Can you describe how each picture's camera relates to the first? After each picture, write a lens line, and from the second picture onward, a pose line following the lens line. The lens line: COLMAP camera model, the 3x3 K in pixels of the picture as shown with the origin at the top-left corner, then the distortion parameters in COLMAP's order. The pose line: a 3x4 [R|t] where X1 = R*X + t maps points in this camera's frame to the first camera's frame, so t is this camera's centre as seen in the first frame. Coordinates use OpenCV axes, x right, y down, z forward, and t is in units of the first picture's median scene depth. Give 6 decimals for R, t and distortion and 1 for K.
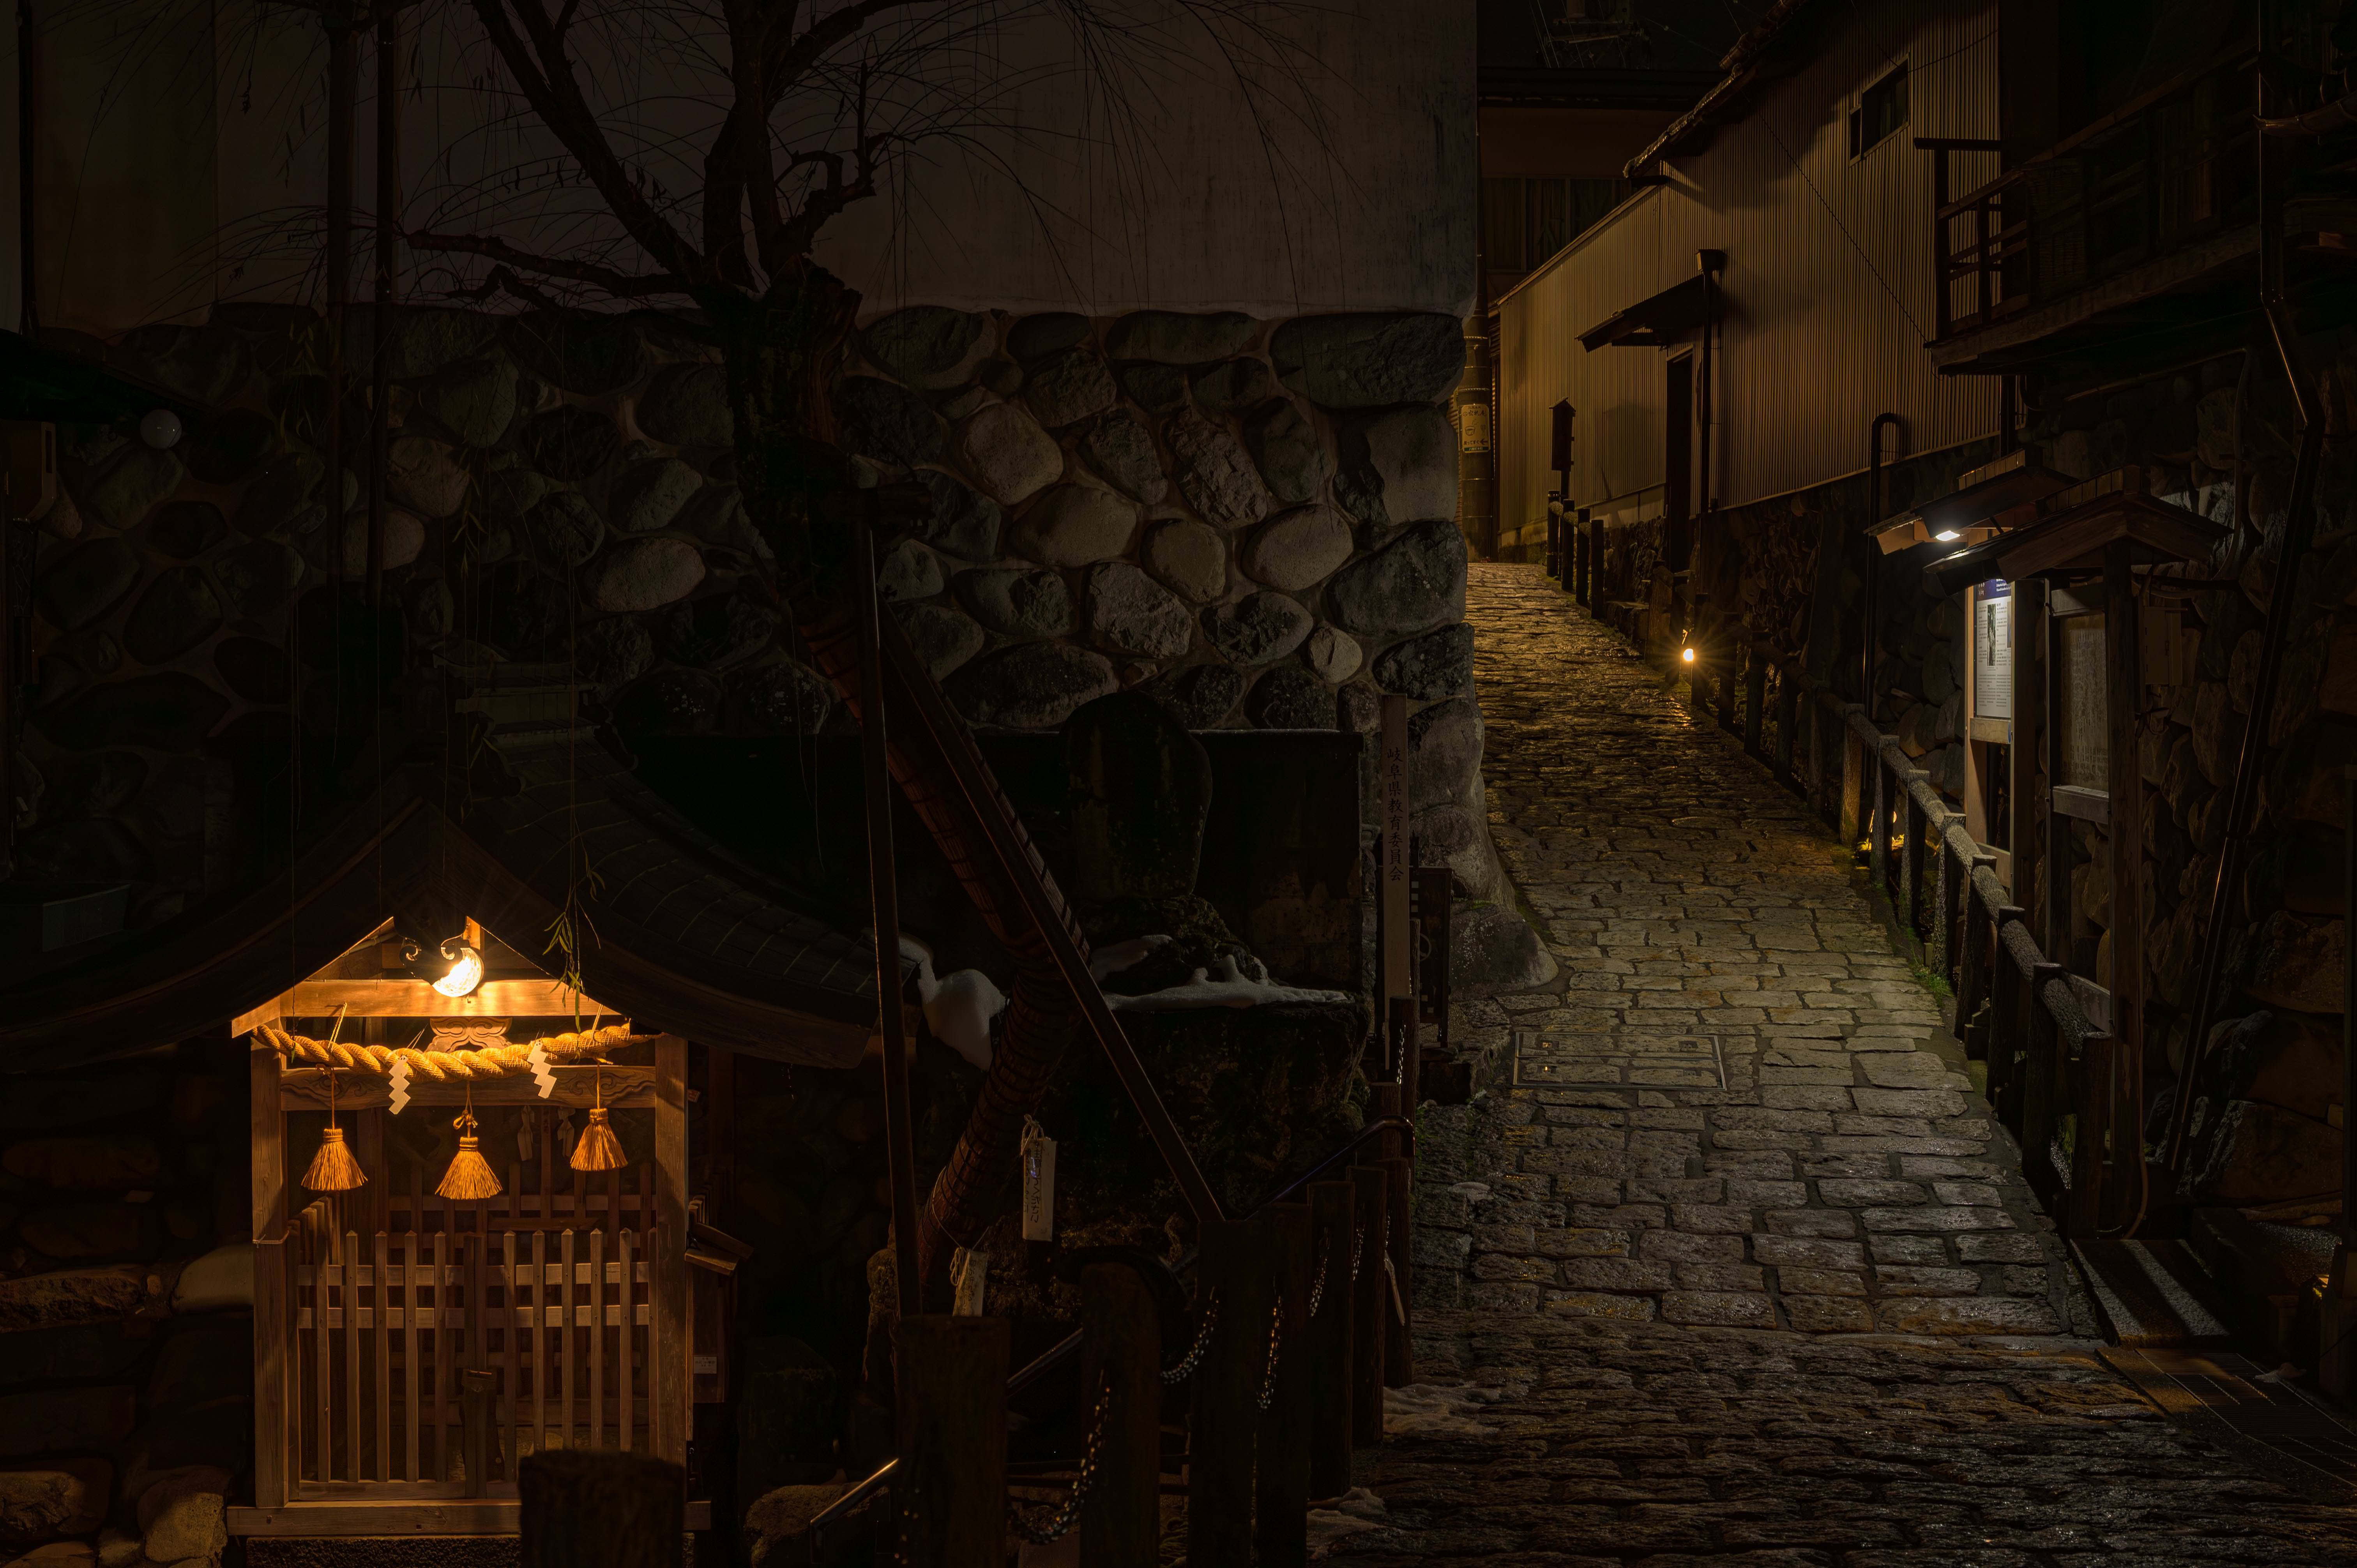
lens RADIAL K [[3257.7, 0, 1178.5], [0, 3257.7, 784.0], [0, 0, 1]] dist [-0.014809, -0.006588]
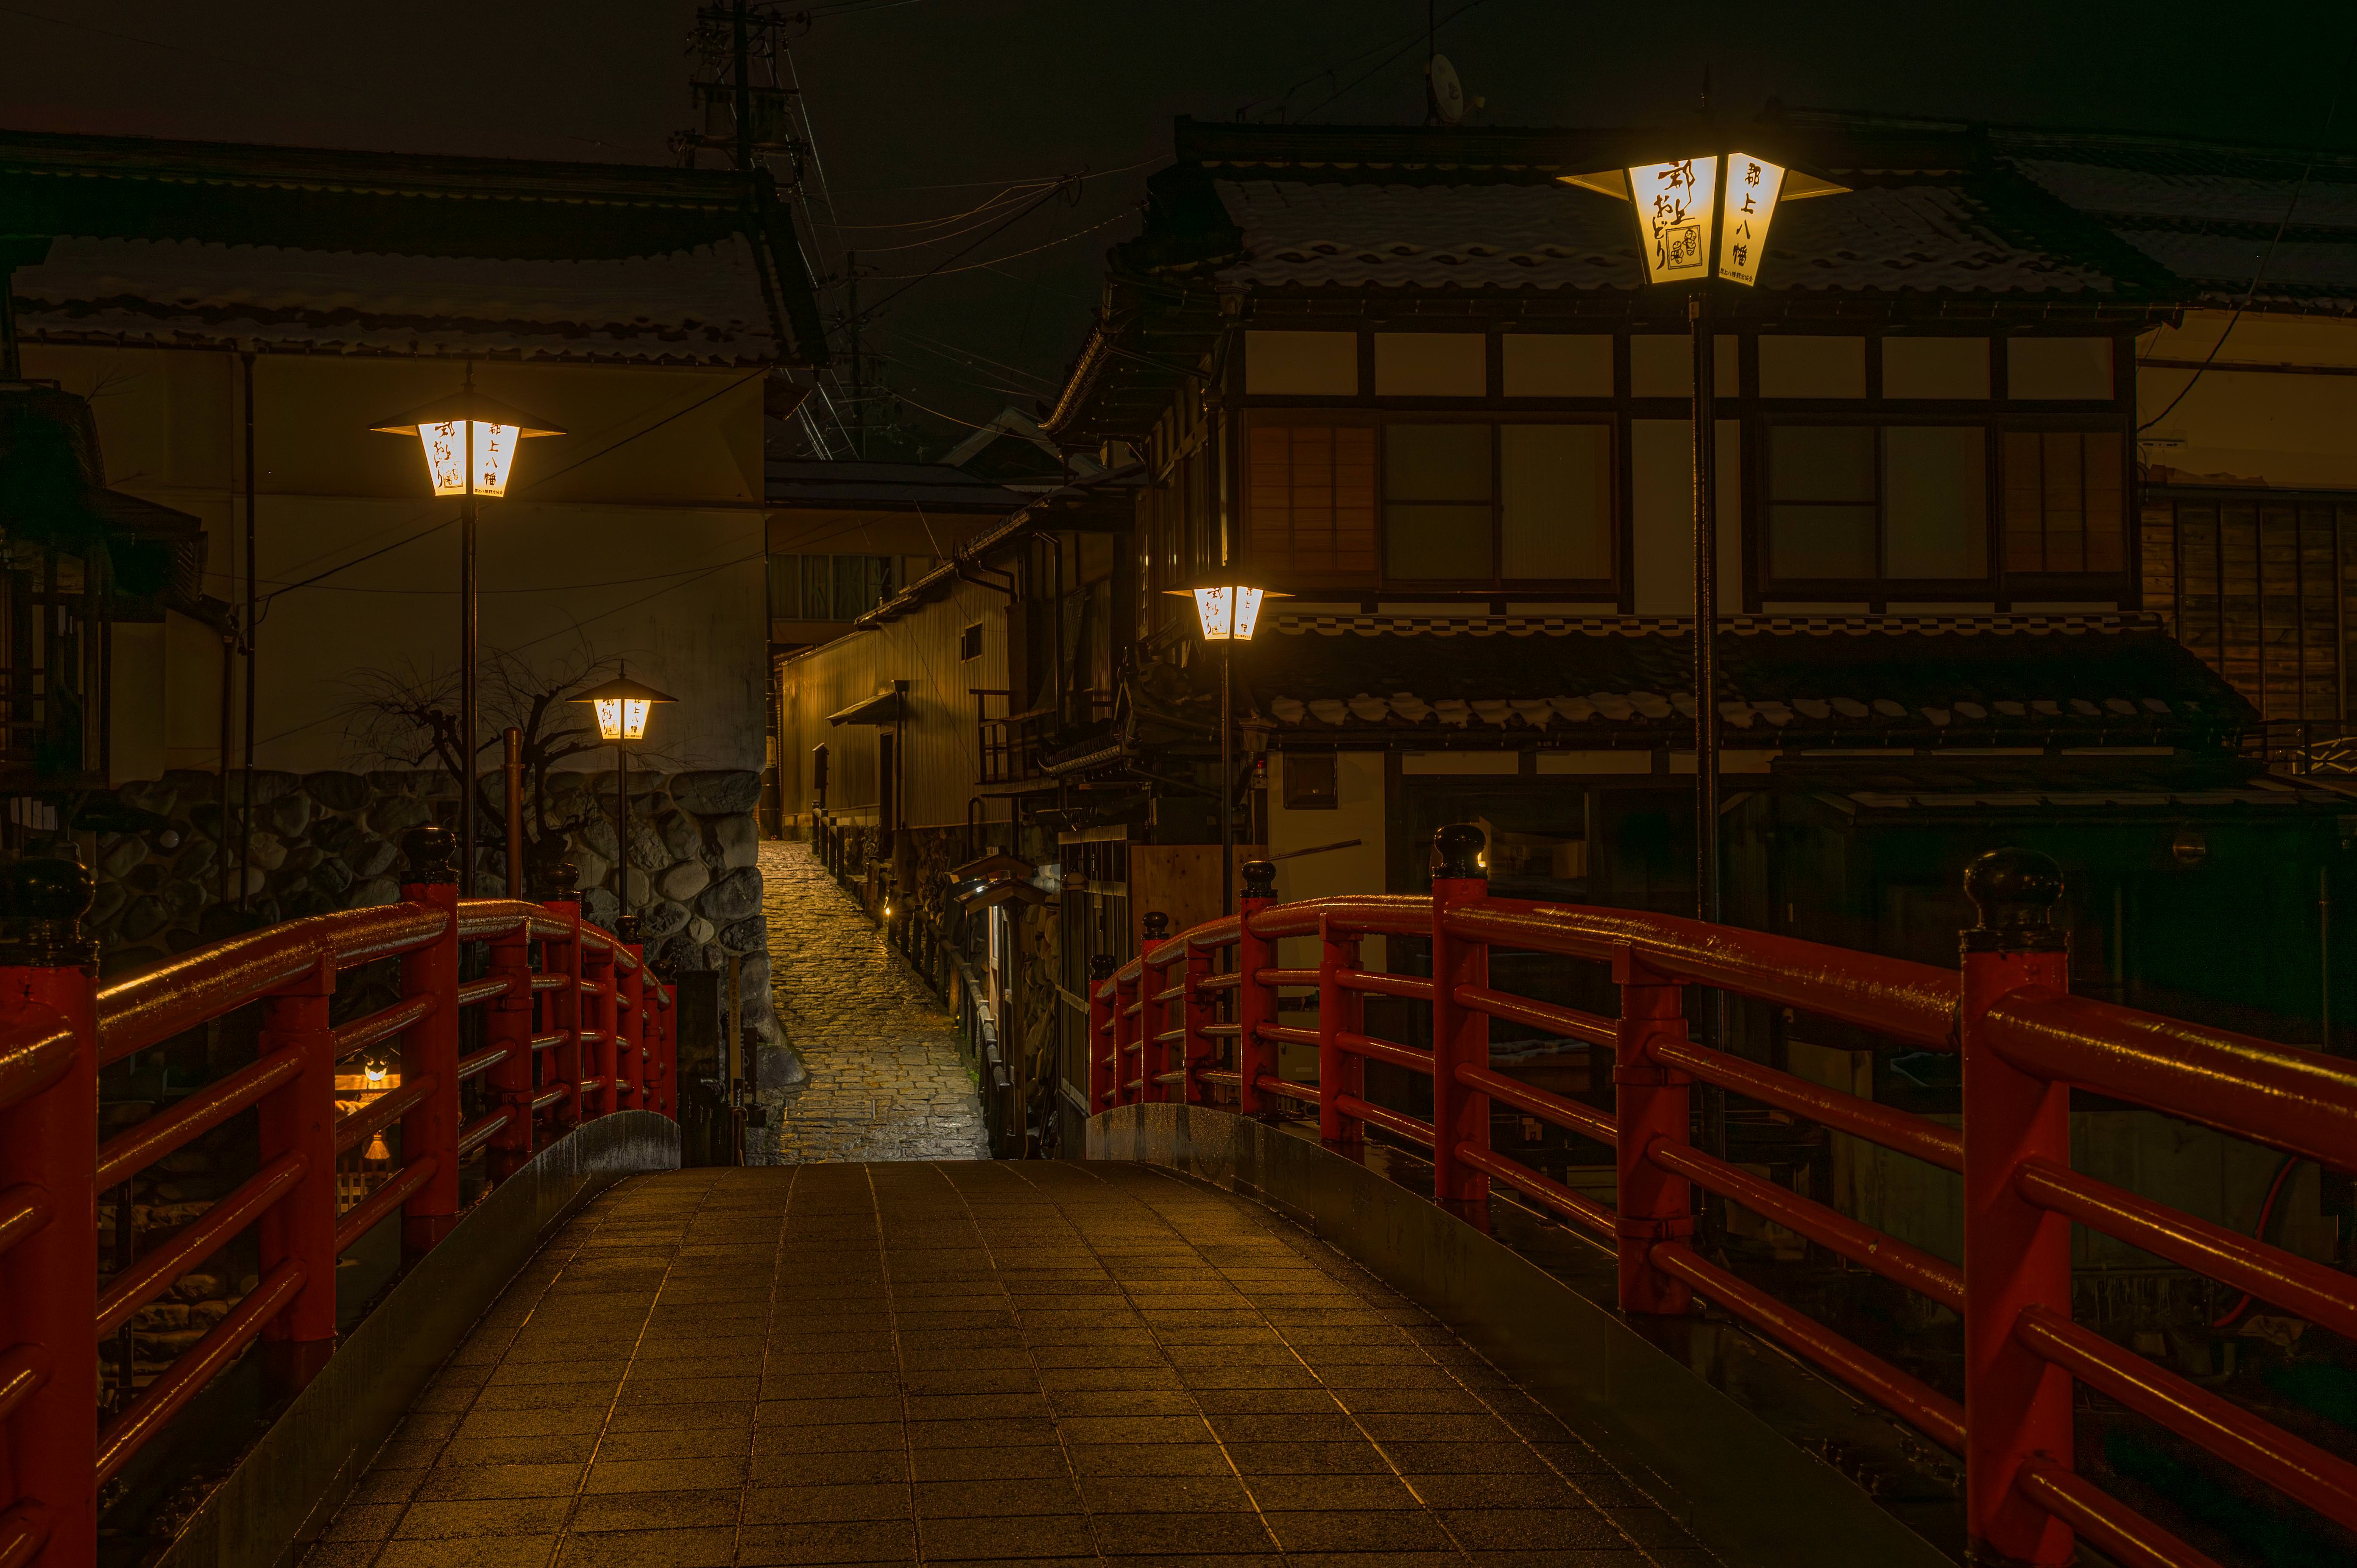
lens RADIAL K [[3079.7, 0, 1178.5], [0, 3079.7, 784.0], [0, 0, 1]] dist [0.000434, -0.062325]
pose [[0.975183, -0.000113, 0.221399, -0.094494], [0.013752, 0.998100, -0.060060, -0.009806], [-0.220971, 0.061614, 0.973332, -1.048408]]
